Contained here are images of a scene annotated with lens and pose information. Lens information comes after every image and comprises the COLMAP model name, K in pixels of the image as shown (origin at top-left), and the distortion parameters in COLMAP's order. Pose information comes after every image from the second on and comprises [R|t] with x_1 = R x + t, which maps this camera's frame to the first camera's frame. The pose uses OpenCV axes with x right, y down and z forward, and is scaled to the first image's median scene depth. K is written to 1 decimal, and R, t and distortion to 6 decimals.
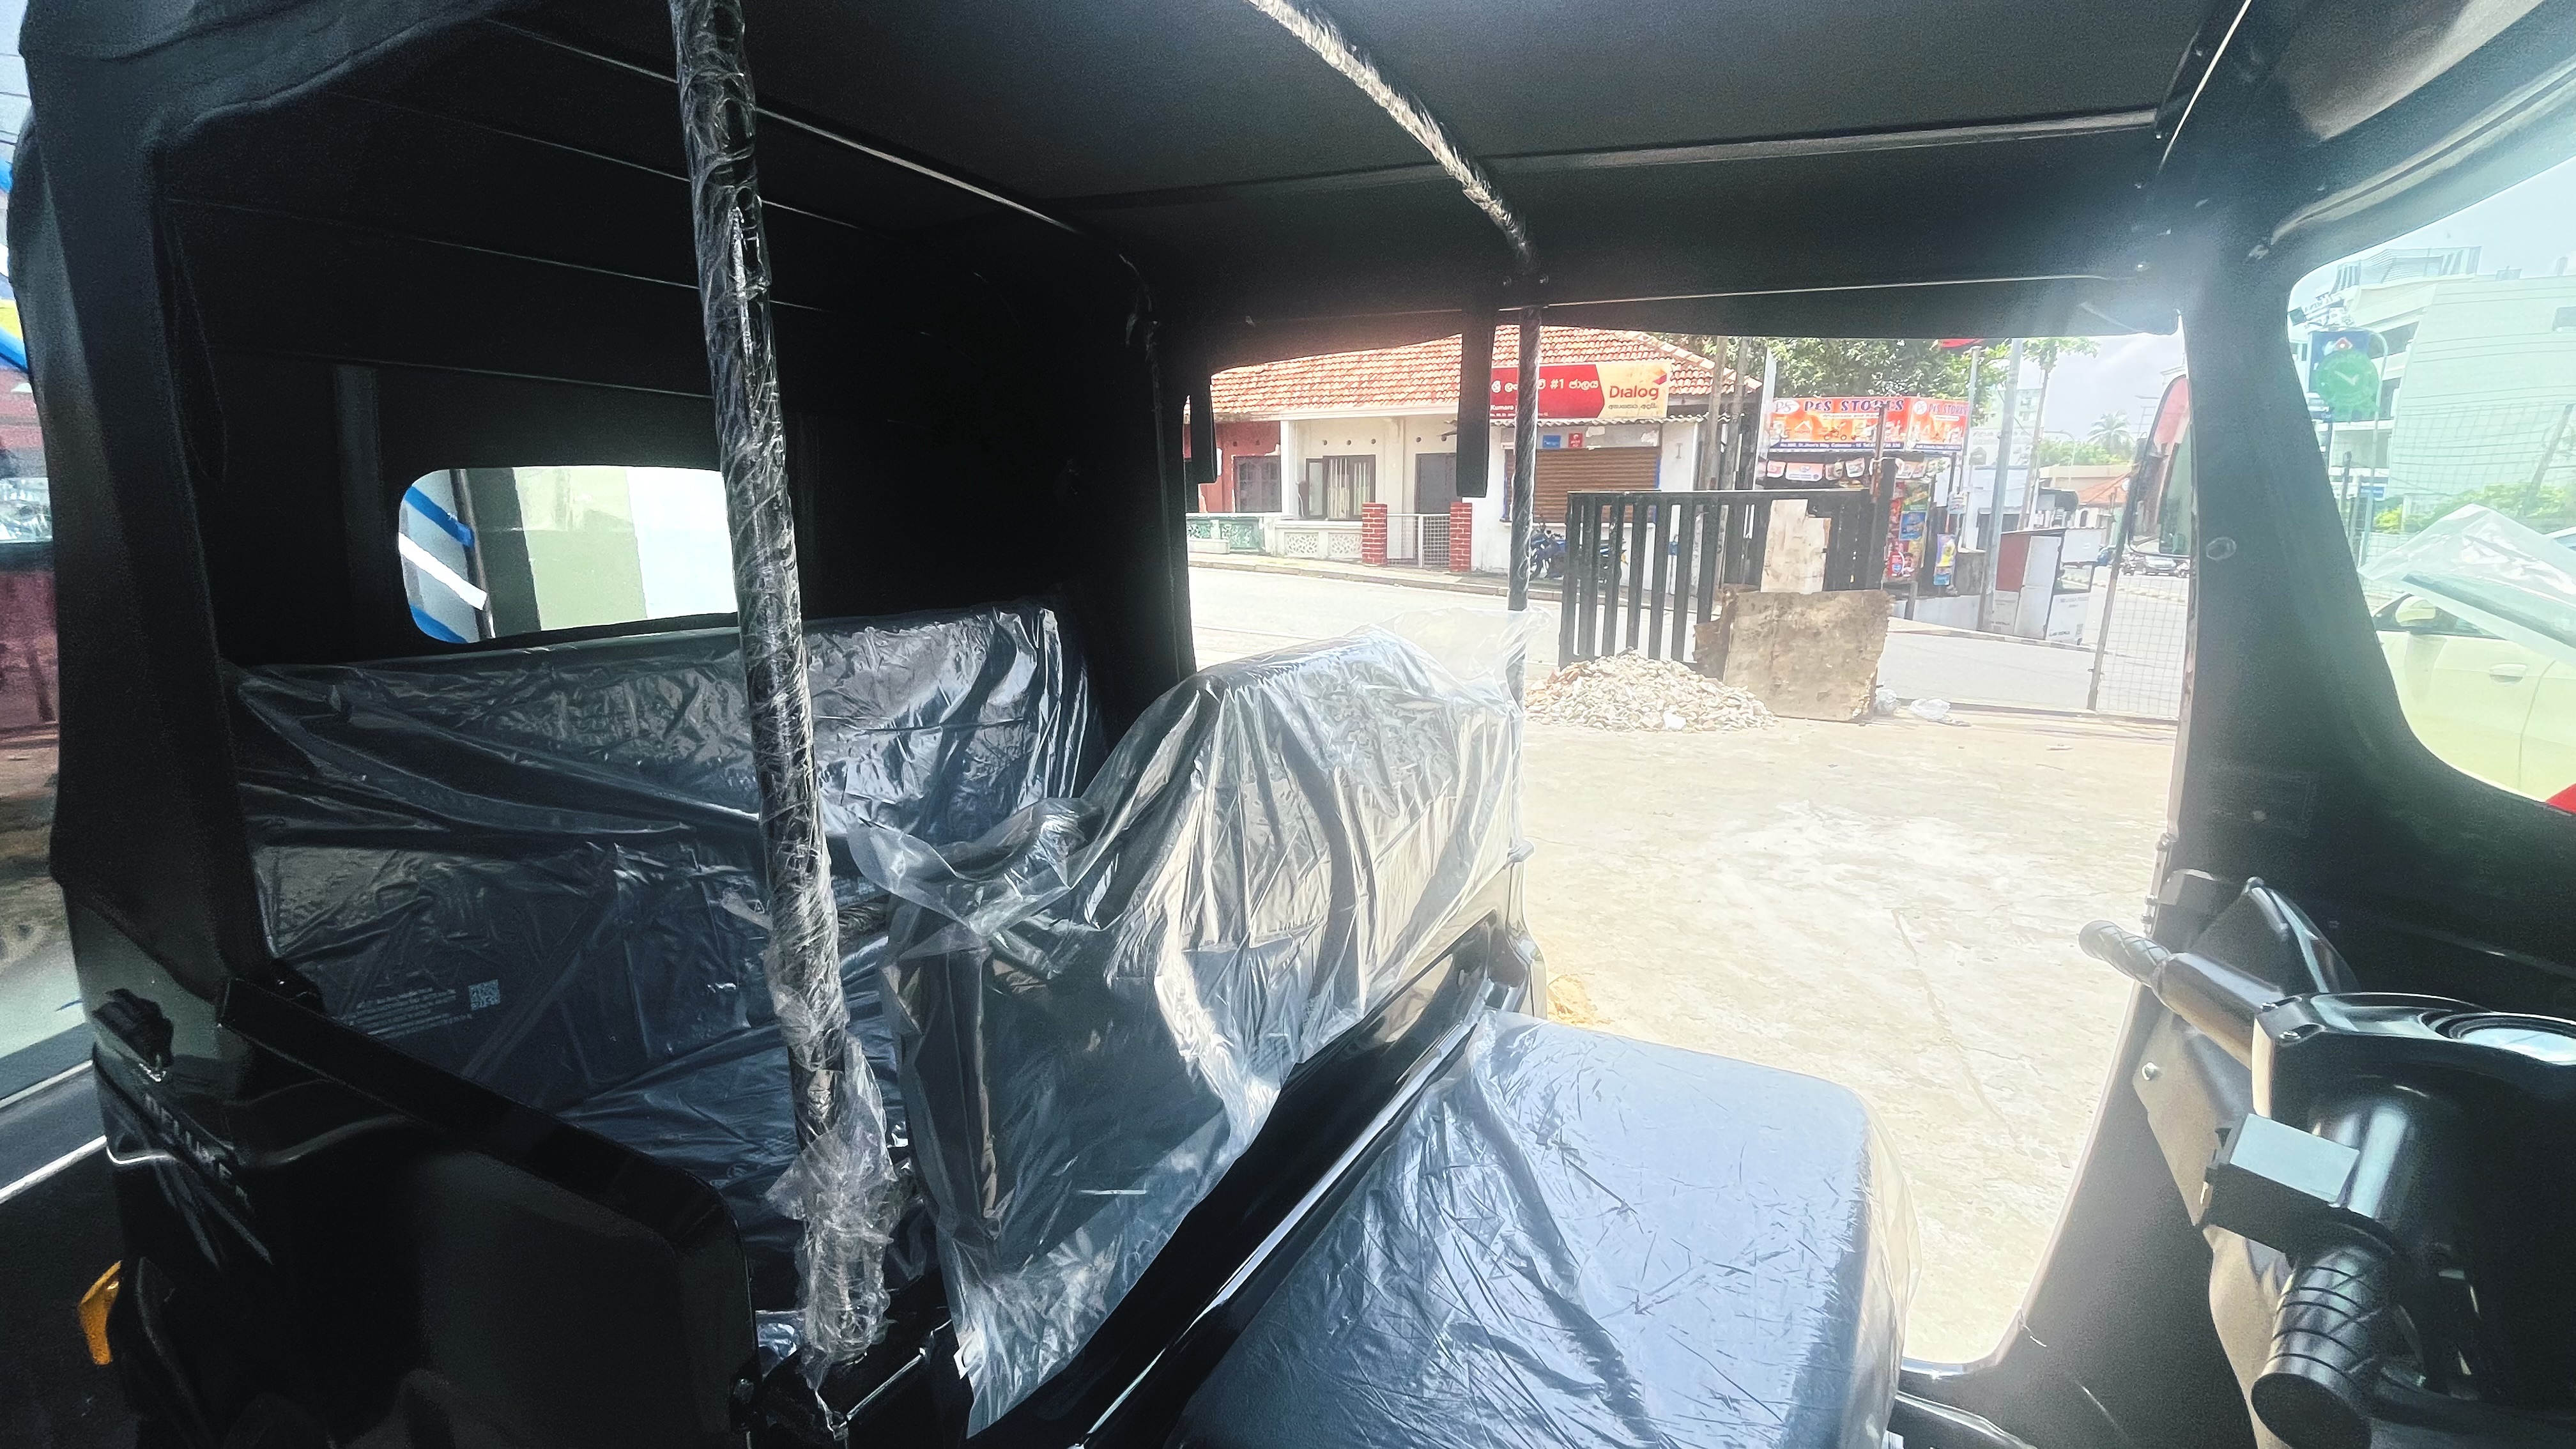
lens RADIAL K [[1111.4, 0, 1288.0], [0, 1111.4, 724.5], [0, 0, 1]] dist [-0.001898, 0.000068]
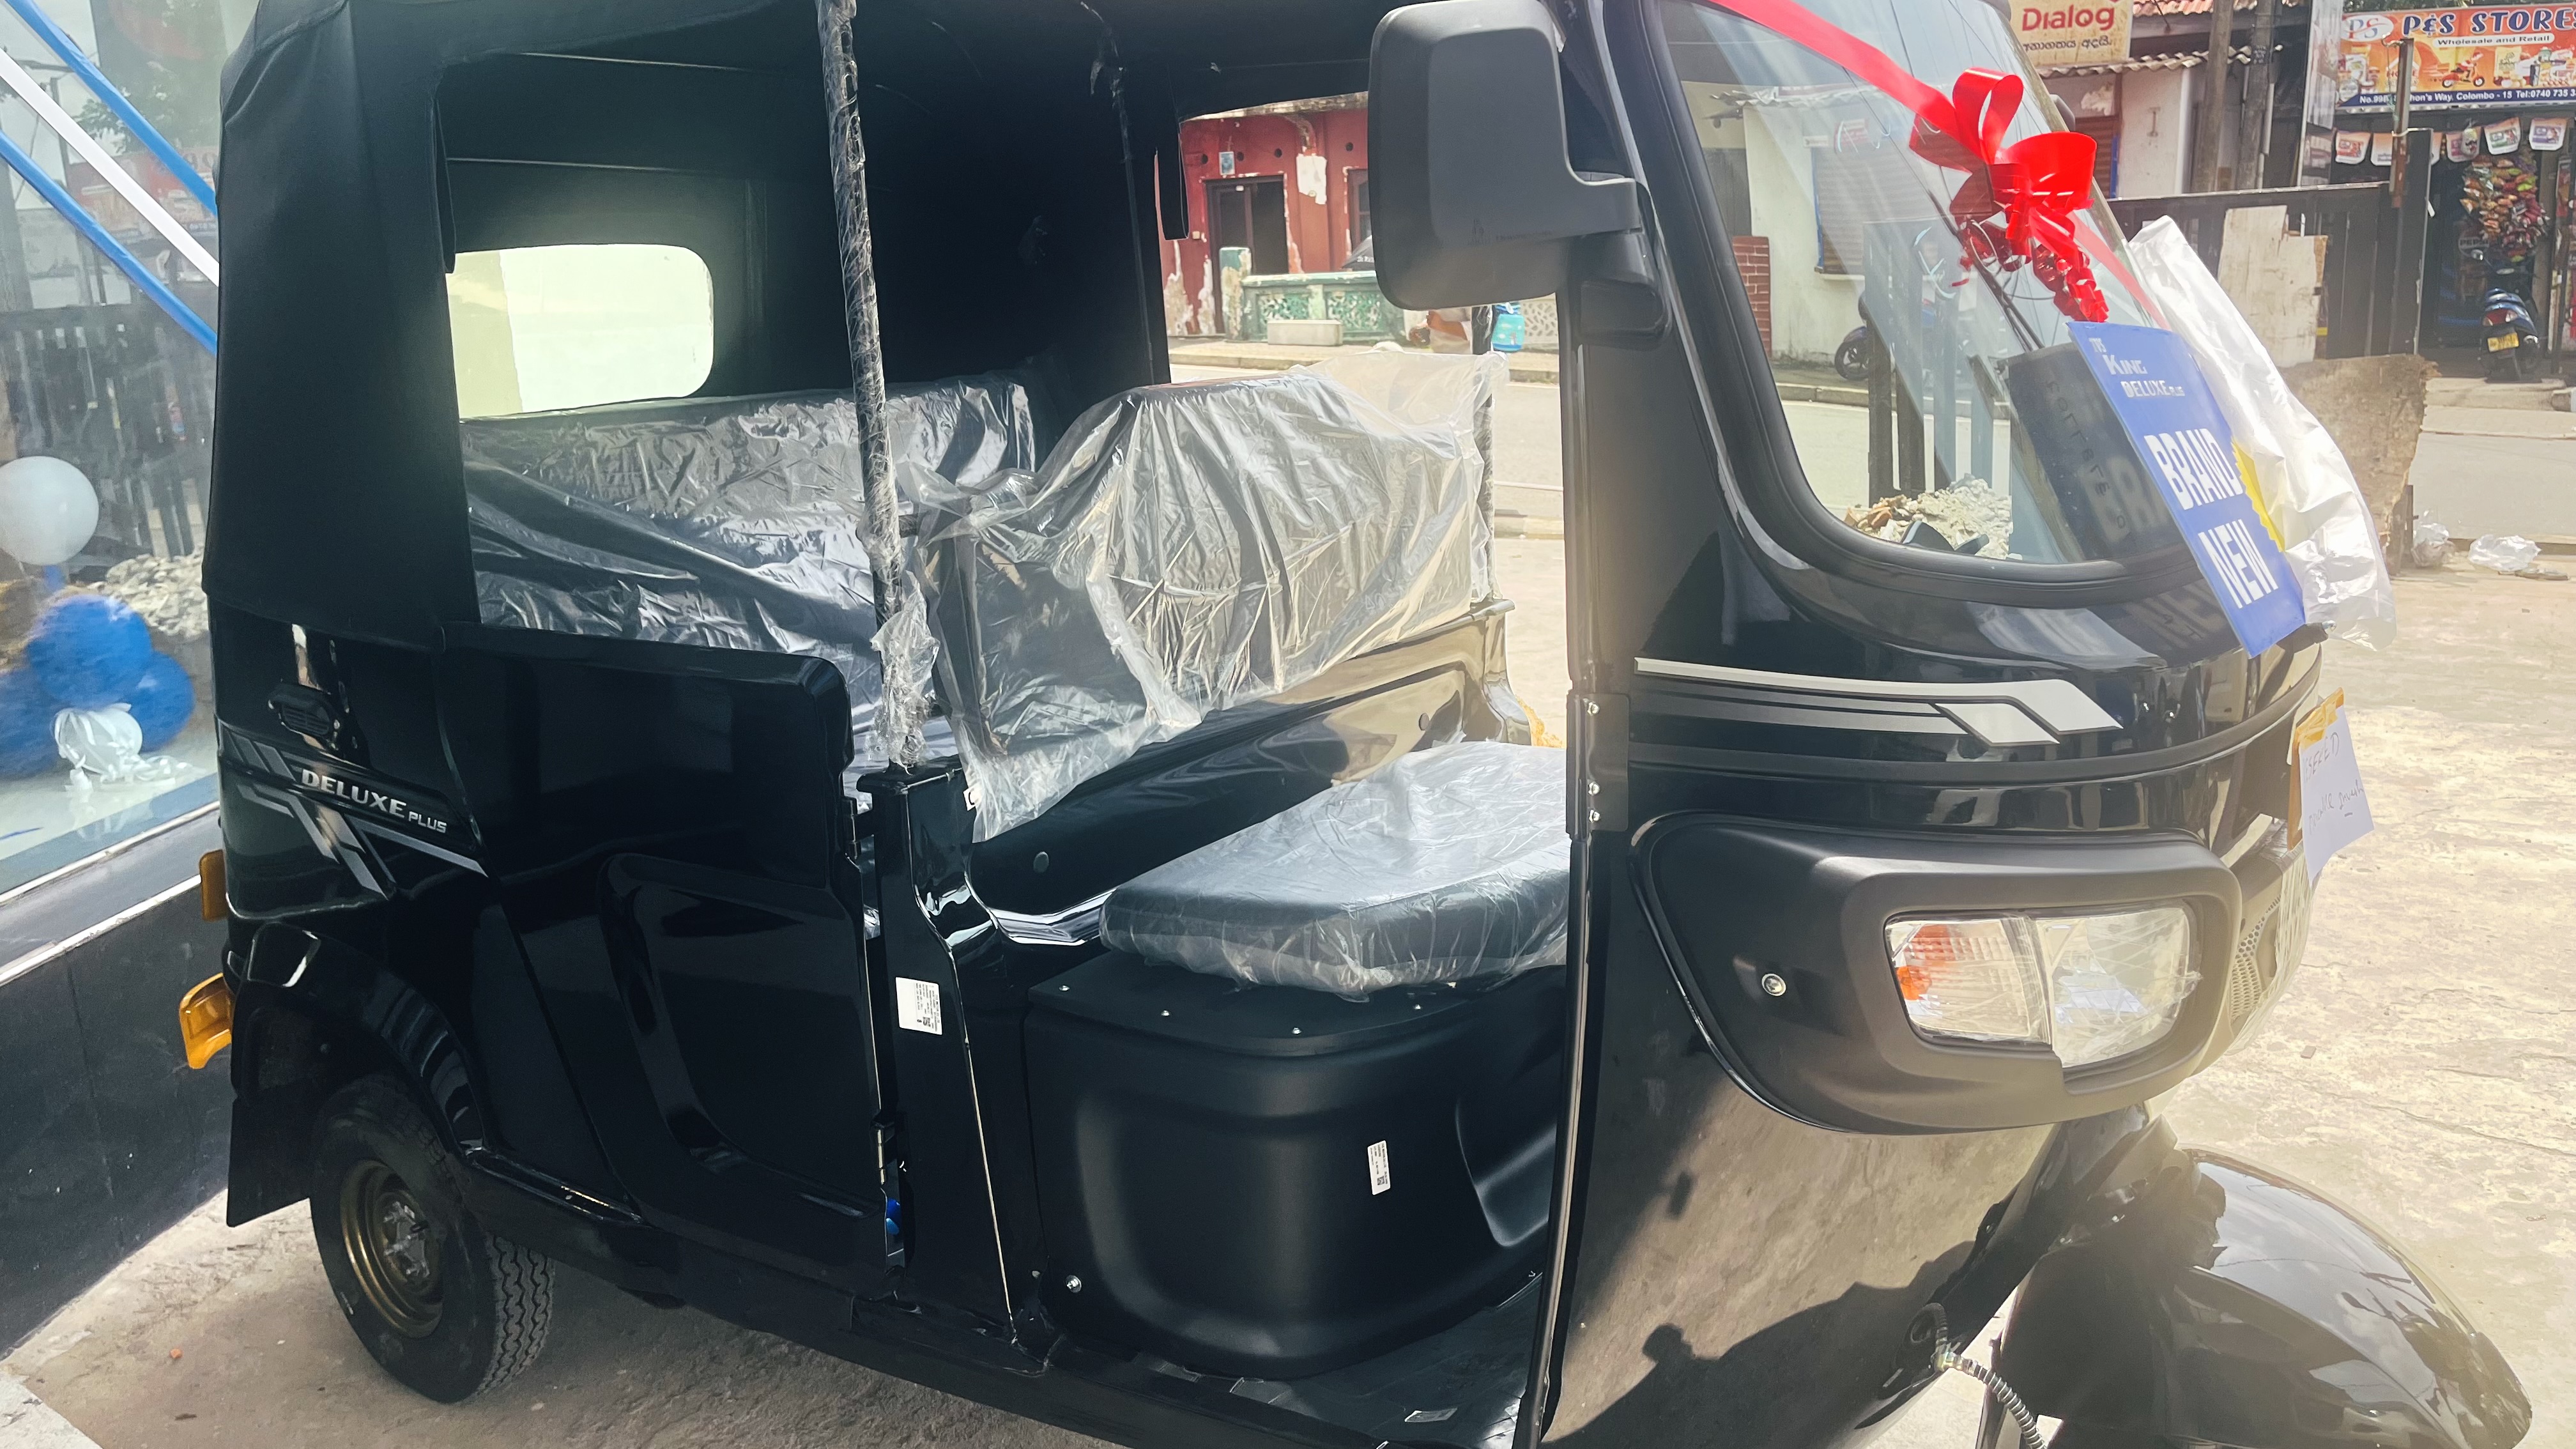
lens RADIAL K [[2211.6, 0, 1288.0], [0, 2211.6, 724.5], [0, 0, 1]] dist [0.094794, -0.172020]
pose [[0.994800, -0.018898, -0.100079, 0.199166], [0.020209, 0.999722, 0.012107, 0.173408], [0.099823, -0.014066, 0.994906, -0.869665]]
